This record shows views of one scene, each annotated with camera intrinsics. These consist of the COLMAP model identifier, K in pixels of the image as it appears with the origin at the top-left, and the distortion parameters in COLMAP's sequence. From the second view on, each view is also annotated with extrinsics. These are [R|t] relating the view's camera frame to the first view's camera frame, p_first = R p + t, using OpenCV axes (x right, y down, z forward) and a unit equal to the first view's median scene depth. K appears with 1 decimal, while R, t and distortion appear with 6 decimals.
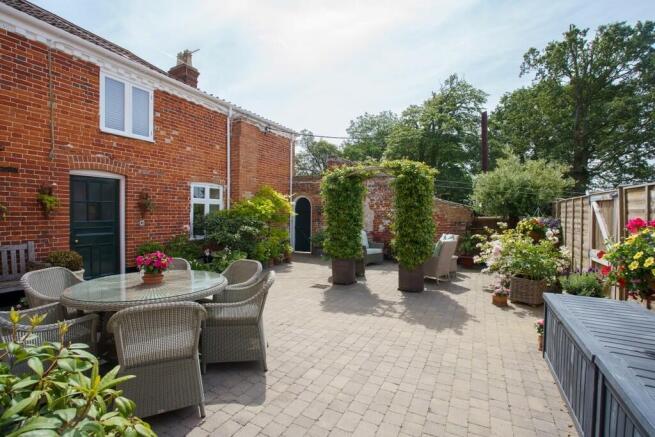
lens RADIAL K [[307.6, 0, 327.5], [0, 307.6, 218.5], [0, 0, 1]] dist [-0.013653, -0.000031]
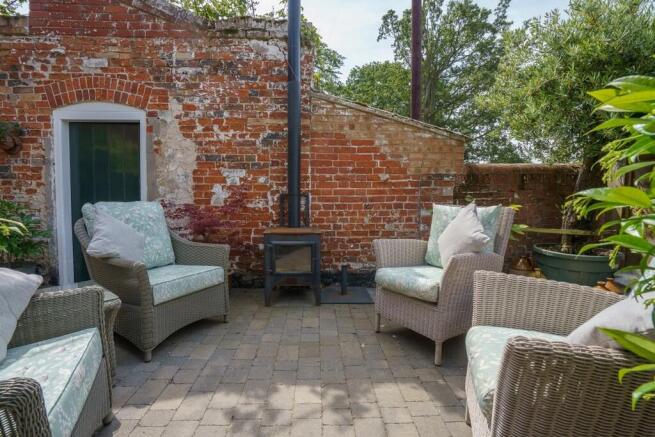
lens RADIAL K [[307.6, 0, 327.5], [0, 307.6, 218.5], [0, 0, 1]] dist [-0.013653, -0.000031]
pose [[0.871032, -0.020530, 0.490797, 0.048266], [-0.004483, 0.998752, 0.049734, 0.016801], [-0.491205, -0.045520, 0.869854, 0.277816]]
